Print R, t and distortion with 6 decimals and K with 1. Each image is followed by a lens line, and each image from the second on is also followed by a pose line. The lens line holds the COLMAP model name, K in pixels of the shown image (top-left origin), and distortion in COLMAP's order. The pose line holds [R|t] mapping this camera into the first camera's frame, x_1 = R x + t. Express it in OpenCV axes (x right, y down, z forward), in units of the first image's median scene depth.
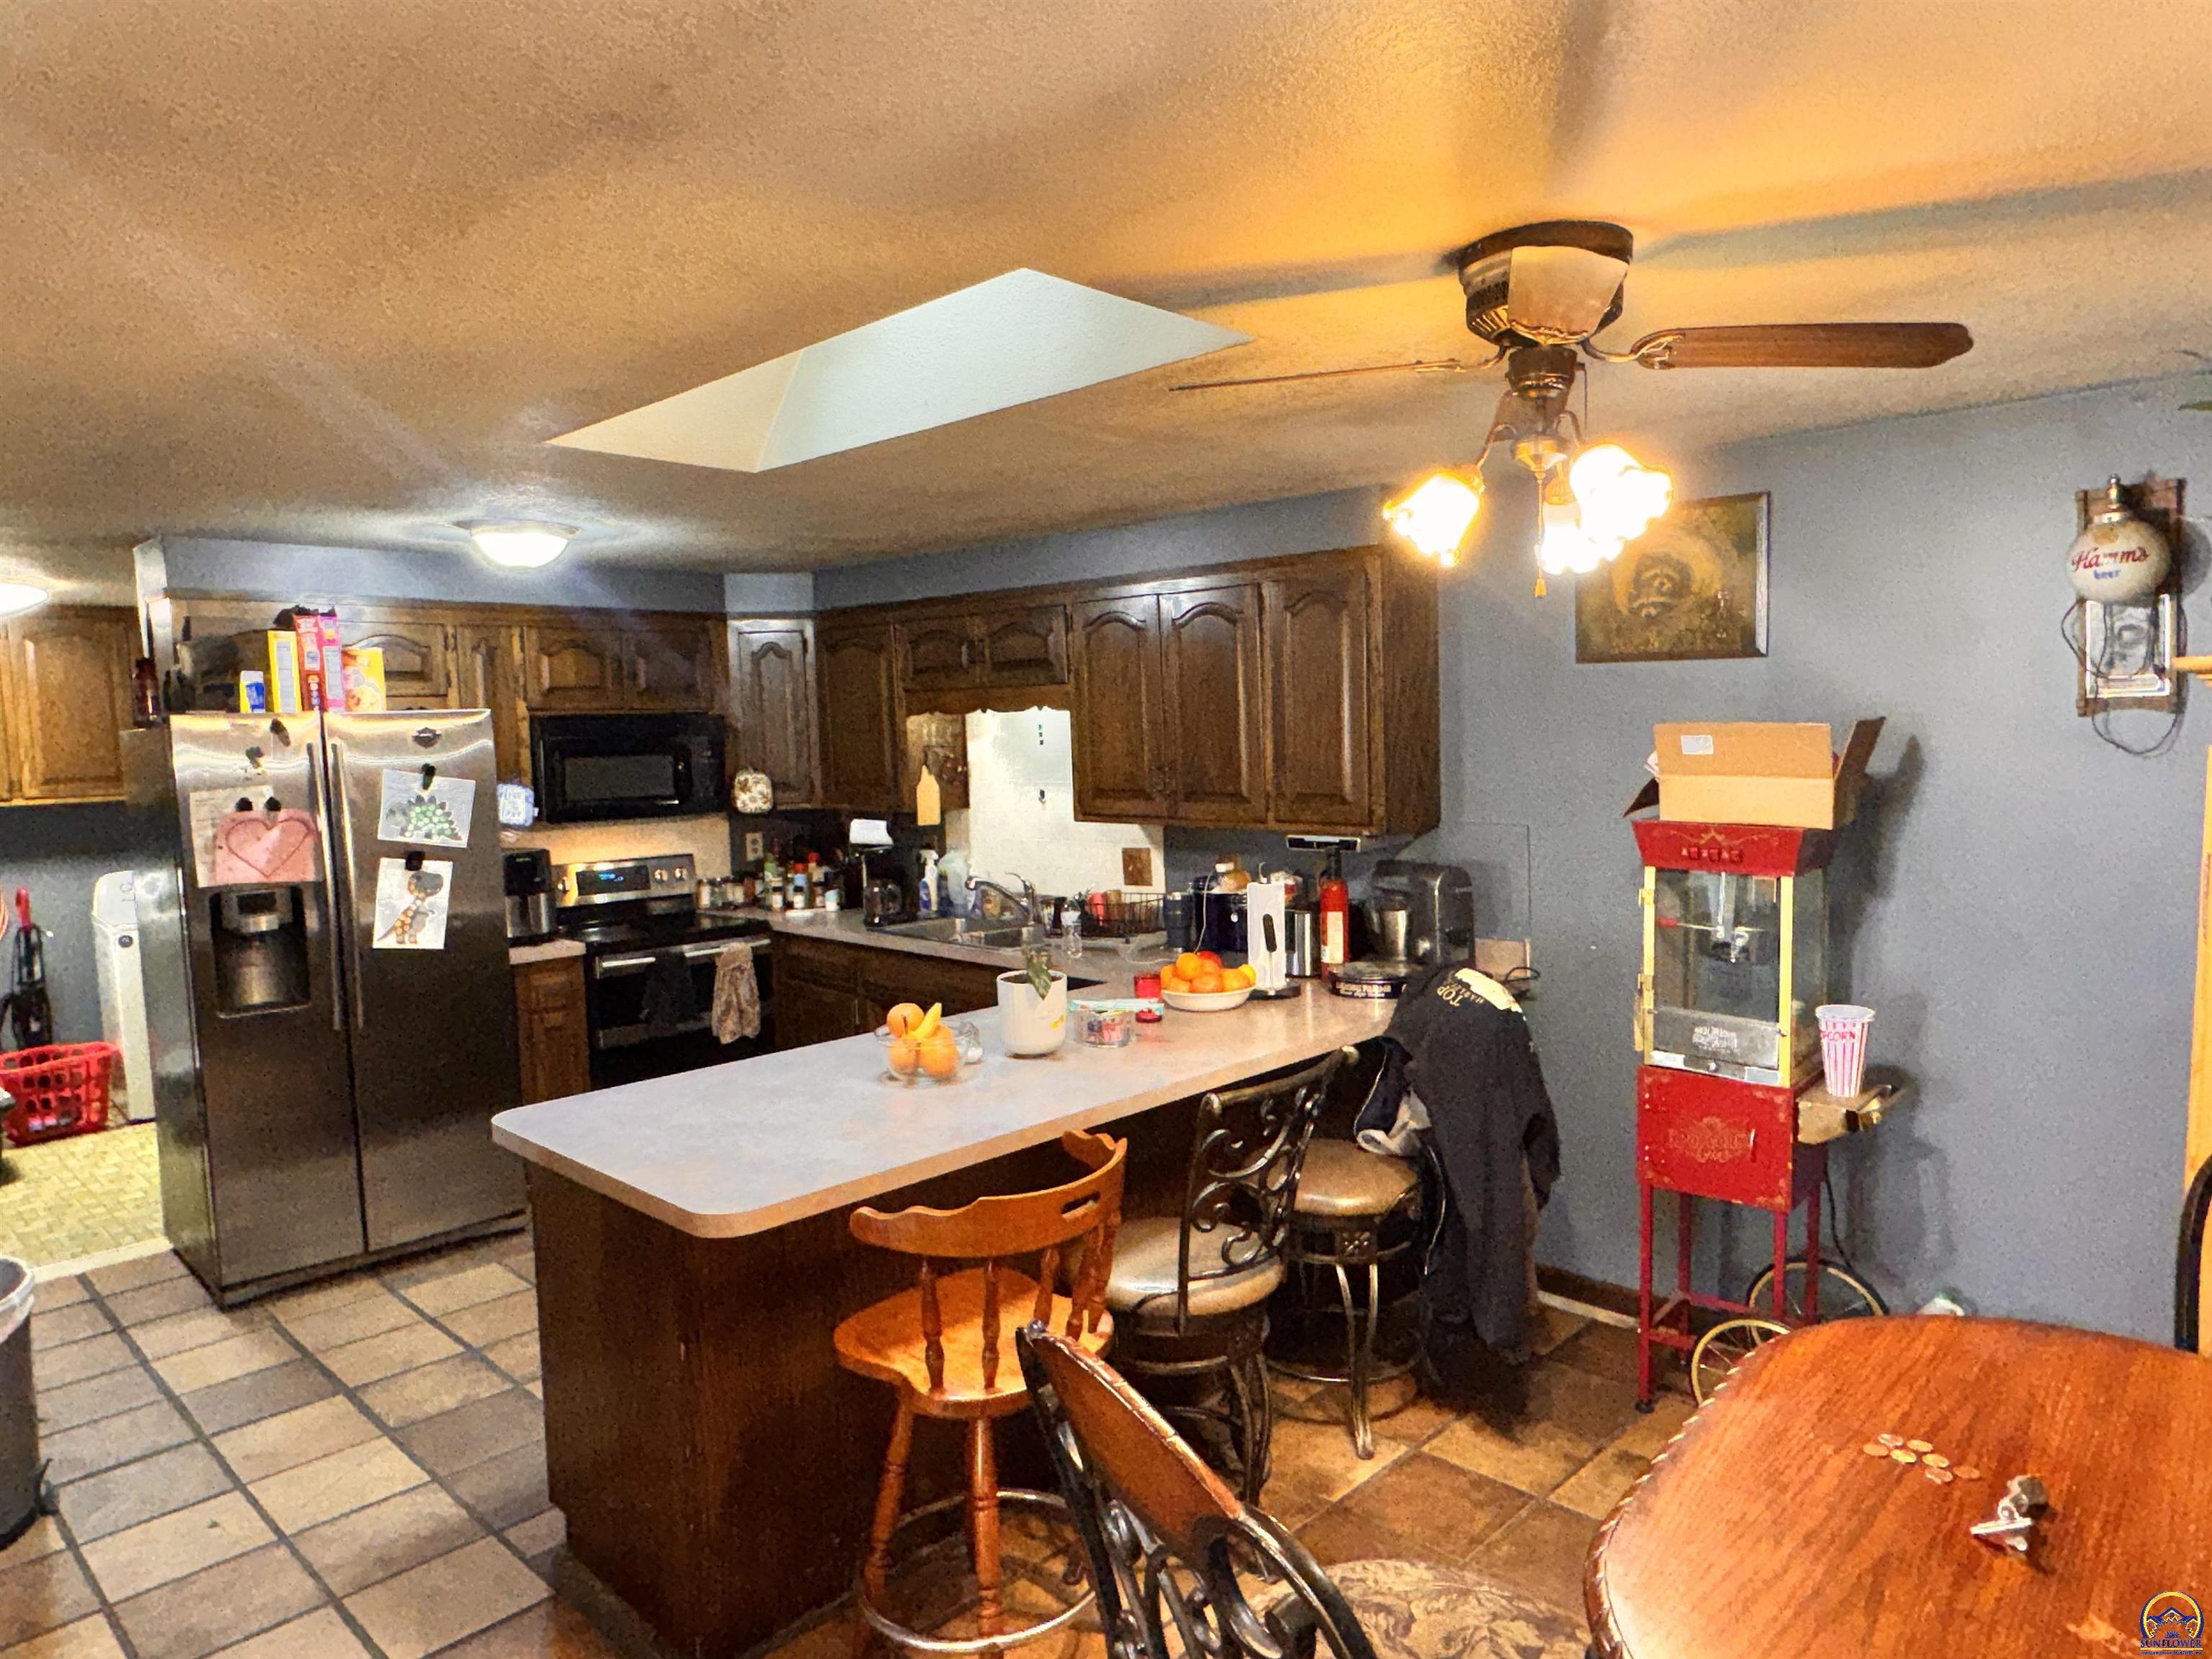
lens RADIAL K [[1409.0, 0, 1110.0], [0, 1409.0, 831.0], [0, 0, 1]] dist [-0.005373, 0.001989]
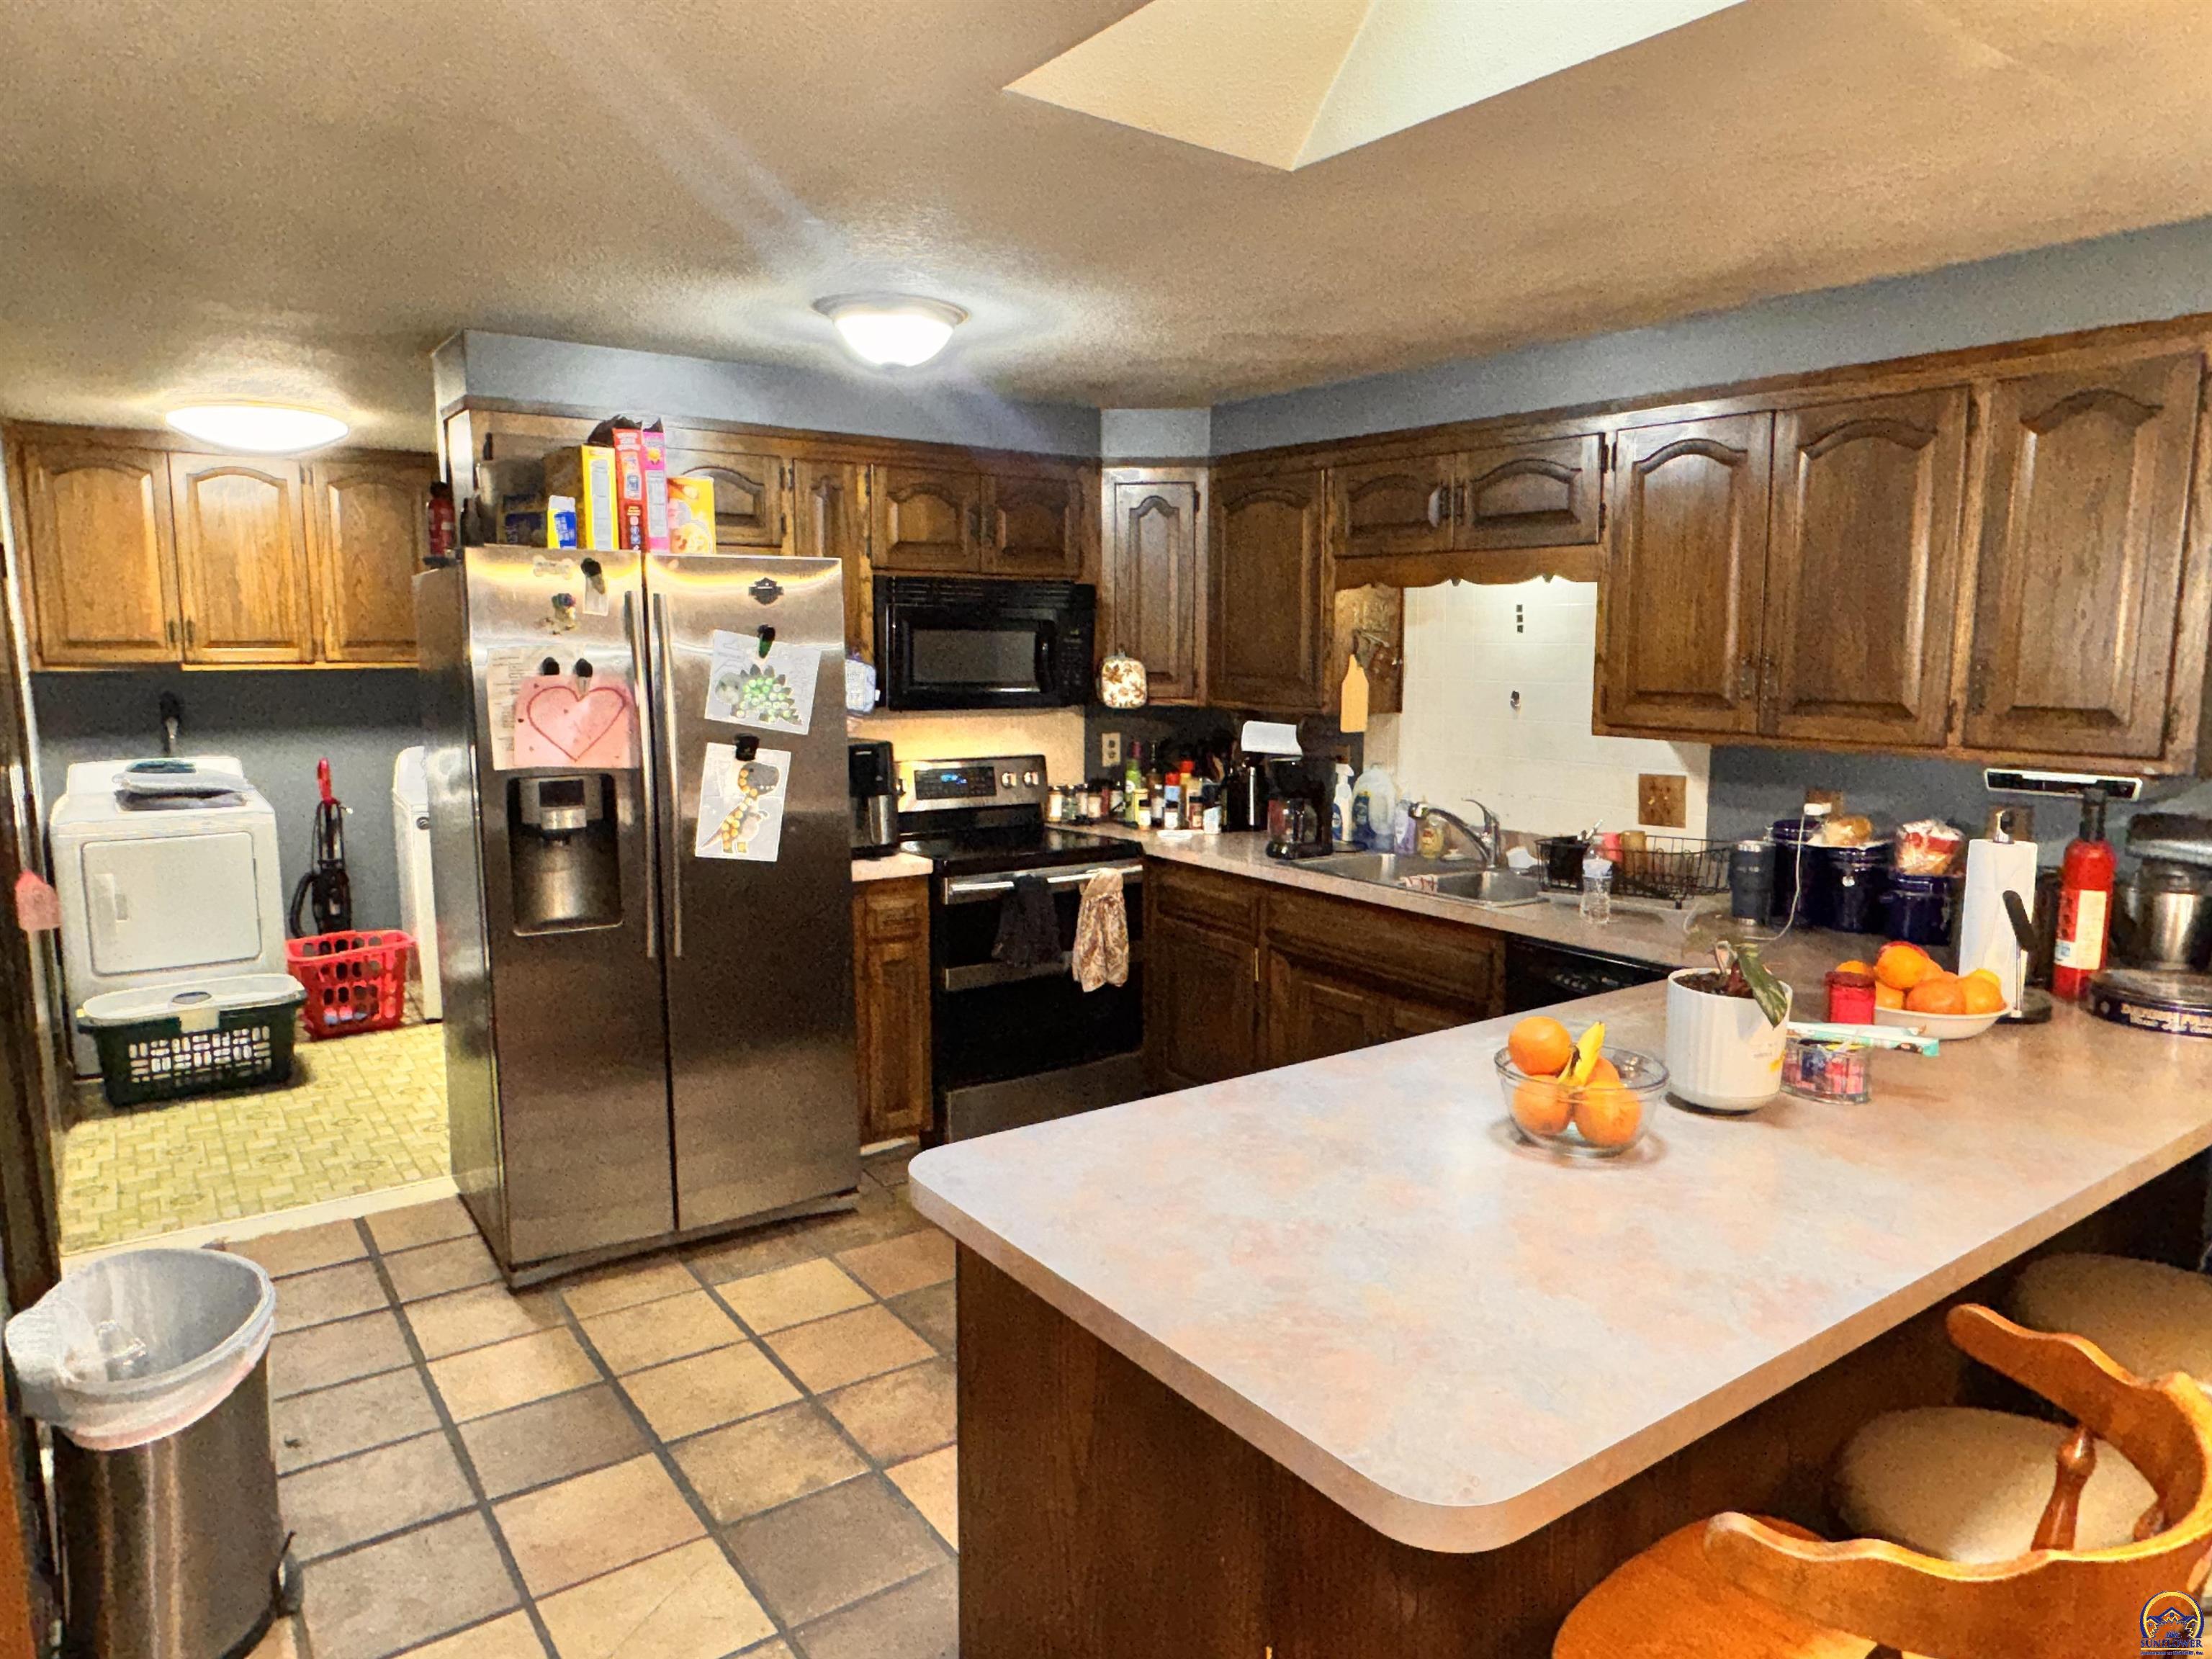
lens RADIAL K [[1409.0, 0, 1103.3], [0, 1409.0, 823.8], [0, 0, 1]] dist [-0.005373, 0.001989]
pose [[0.984045, 0.053874, -0.169569, -0.156572], [-0.044277, 0.997223, 0.059881, 0.007004], [0.172325, -0.051417, 0.983697, 0.248972]]
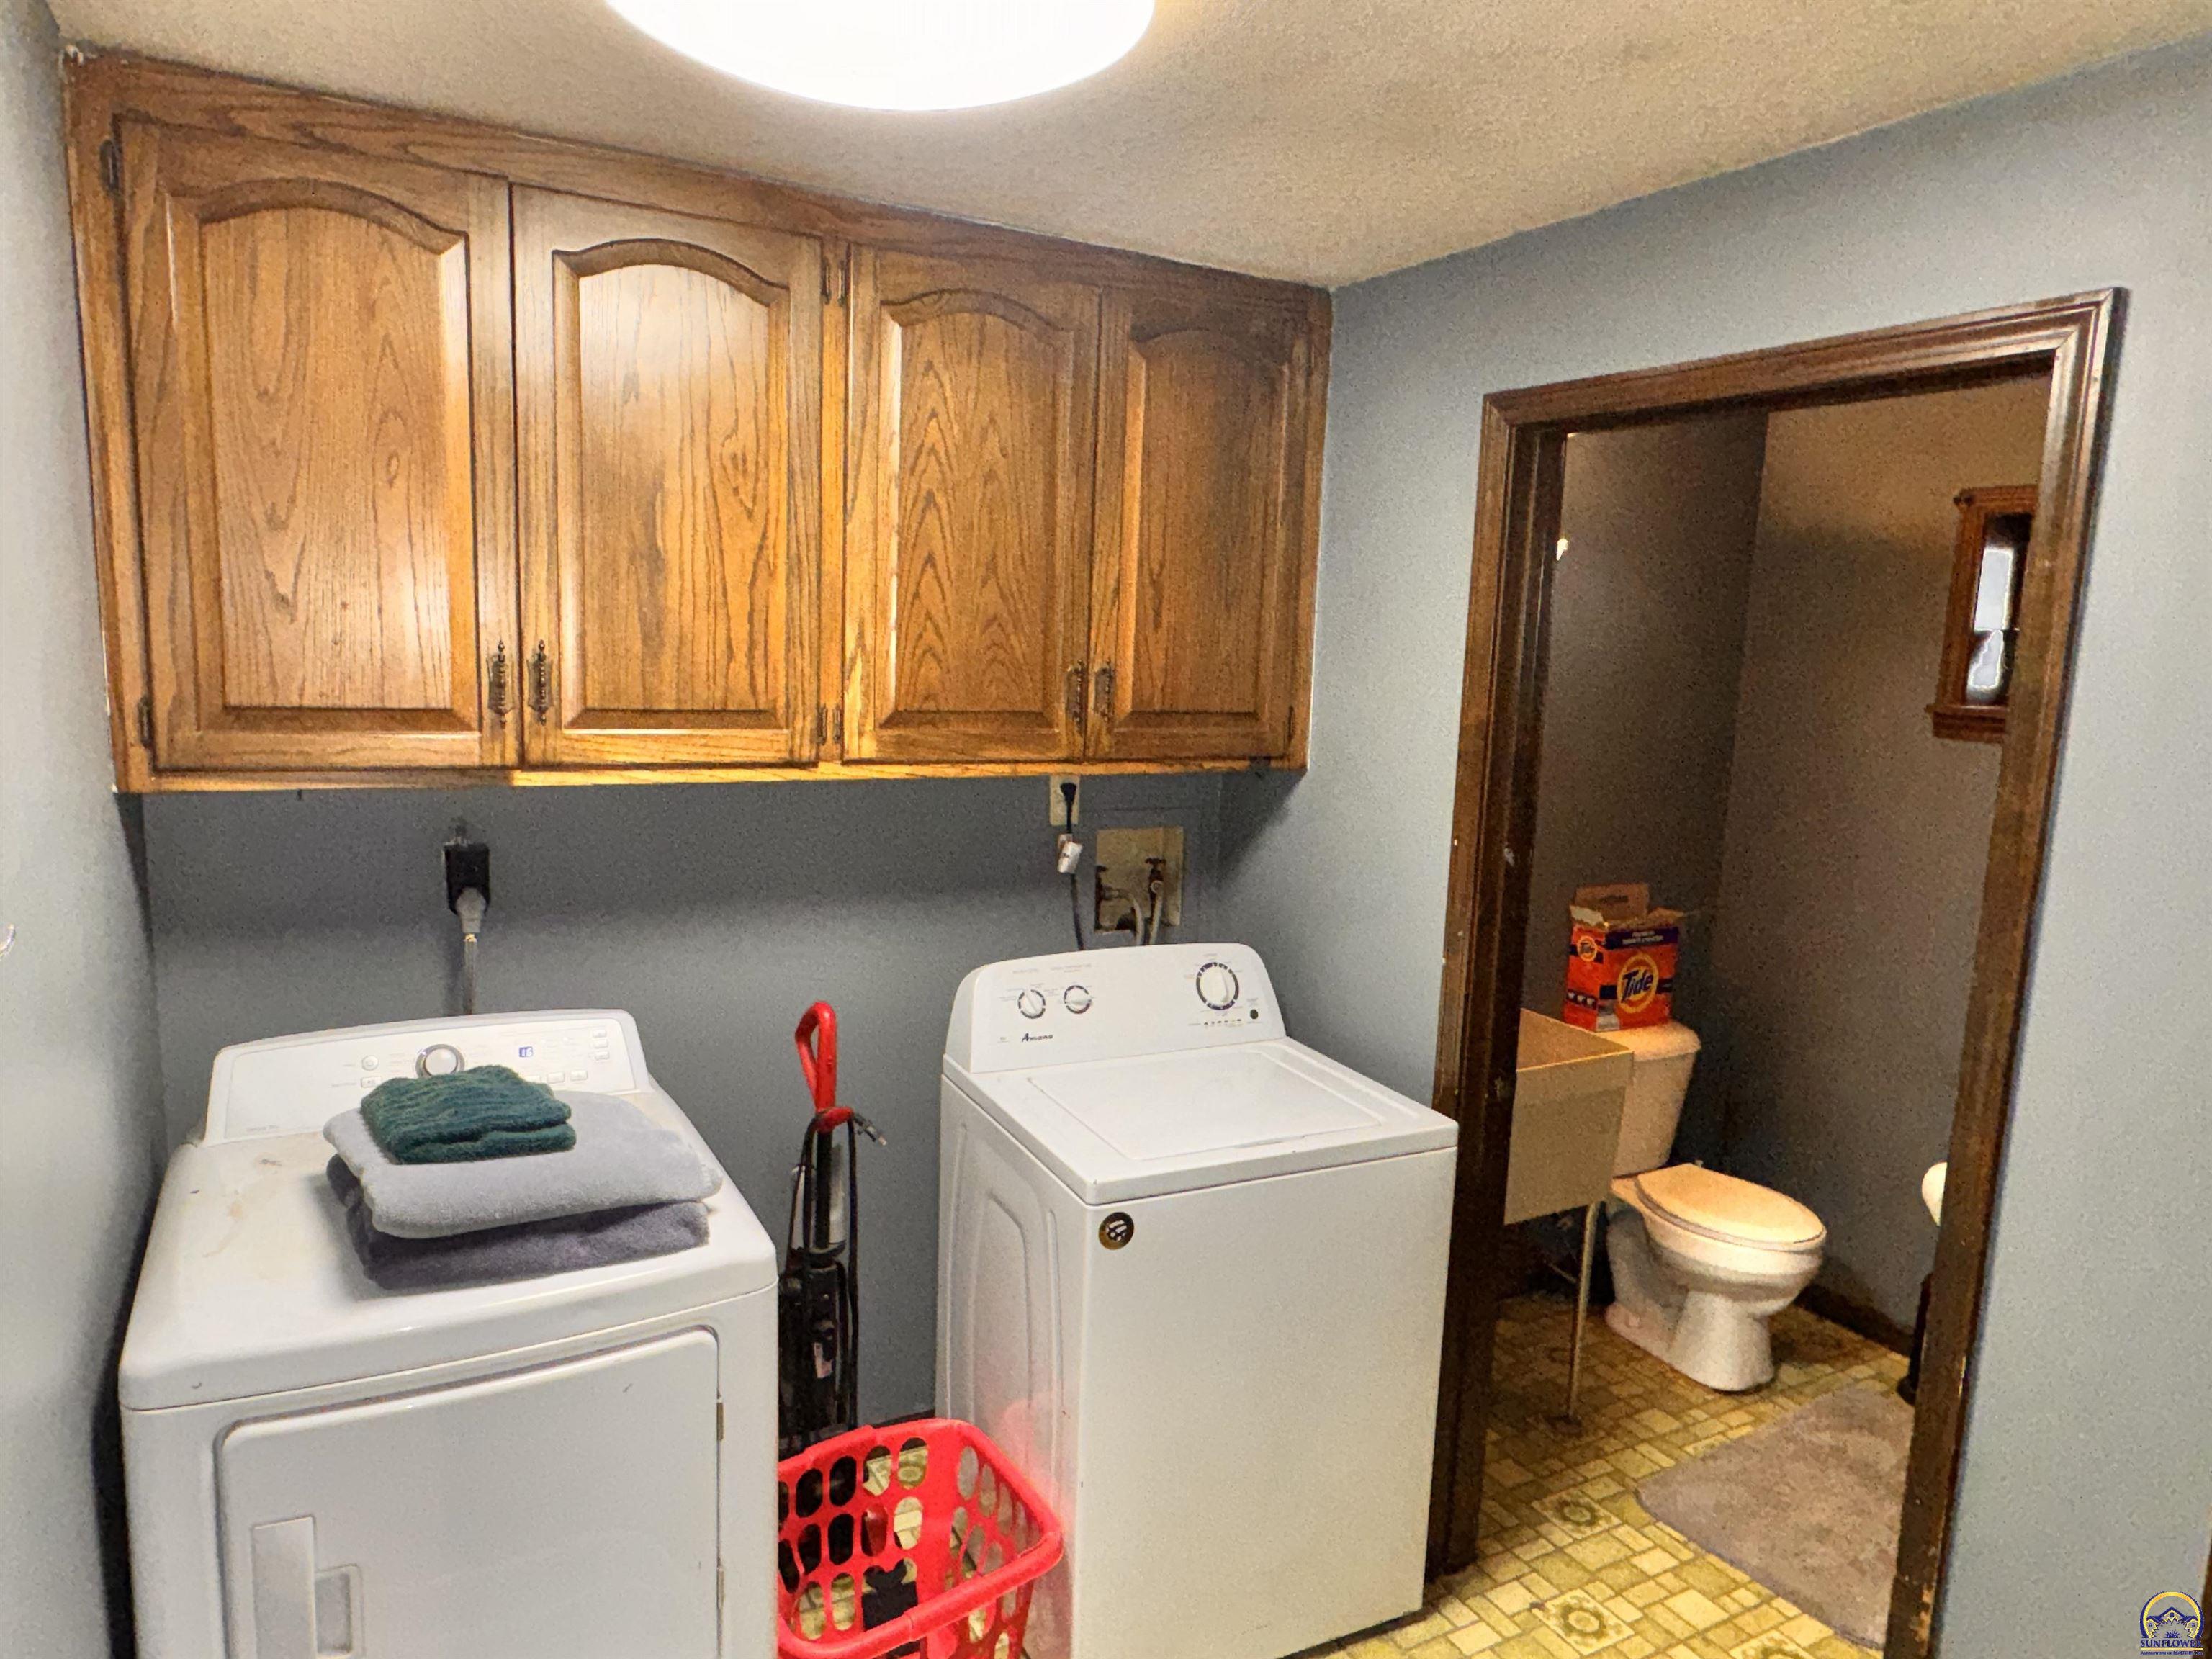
lens RADIAL K [[1409.0, 0, 1107.5], [0, 1409.0, 831.1], [0, 0, 1]] dist [-0.005373, 0.001989]
pose [[0.957387, 0.106860, -0.268311, -0.846256], [-0.089524, 0.993075, 0.076071, -0.054683], [0.274582, -0.048809, 0.960324, 0.930157]]
